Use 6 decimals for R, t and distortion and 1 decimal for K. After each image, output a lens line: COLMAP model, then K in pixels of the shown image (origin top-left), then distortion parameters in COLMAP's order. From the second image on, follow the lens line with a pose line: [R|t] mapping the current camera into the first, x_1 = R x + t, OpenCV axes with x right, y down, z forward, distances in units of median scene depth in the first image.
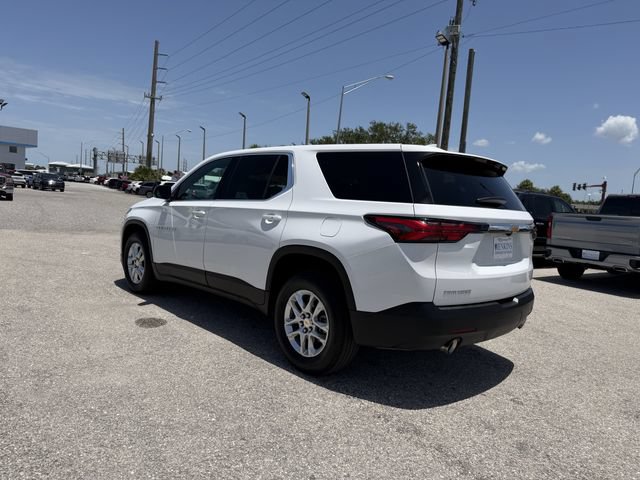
lens RADIAL K [[450.4, 0, 321.9], [0, 450.4, 249.4], [0, 0, 1]] dist [0.074363, -0.107947]
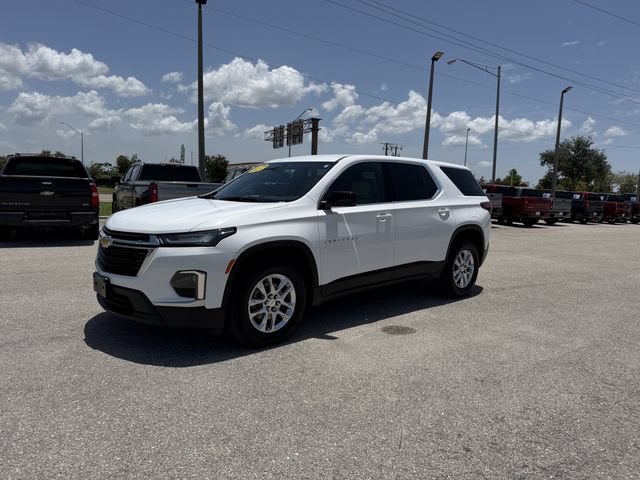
lens RADIAL K [[451.9, 0, 320.0], [0, 451.9, 240.0], [0, 0, 1]] dist [0.077322, -0.119506]
pose [[0.034034, -0.181124, 0.982871, -1.634030], [0.074790, 0.981145, 0.178216, -0.277921], [-0.996618, 0.067443, 0.046939, 1.361463]]
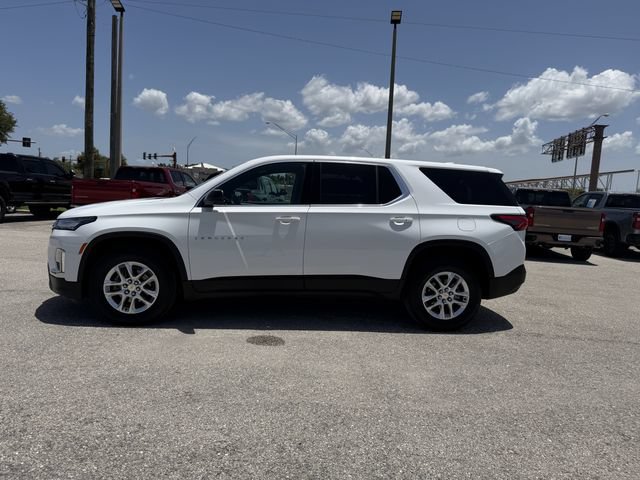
lens RADIAL K [[451.9, 0, 320.0], [0, 451.9, 240.0], [0, 0, 1]] dist [0.077322, -0.119506]
pose [[0.613512, -0.116305, 0.781073, -1.236821], [0.075087, 0.993205, 0.088914, -0.144549], [-0.786107, 0.004099, 0.618077, 0.415848]]
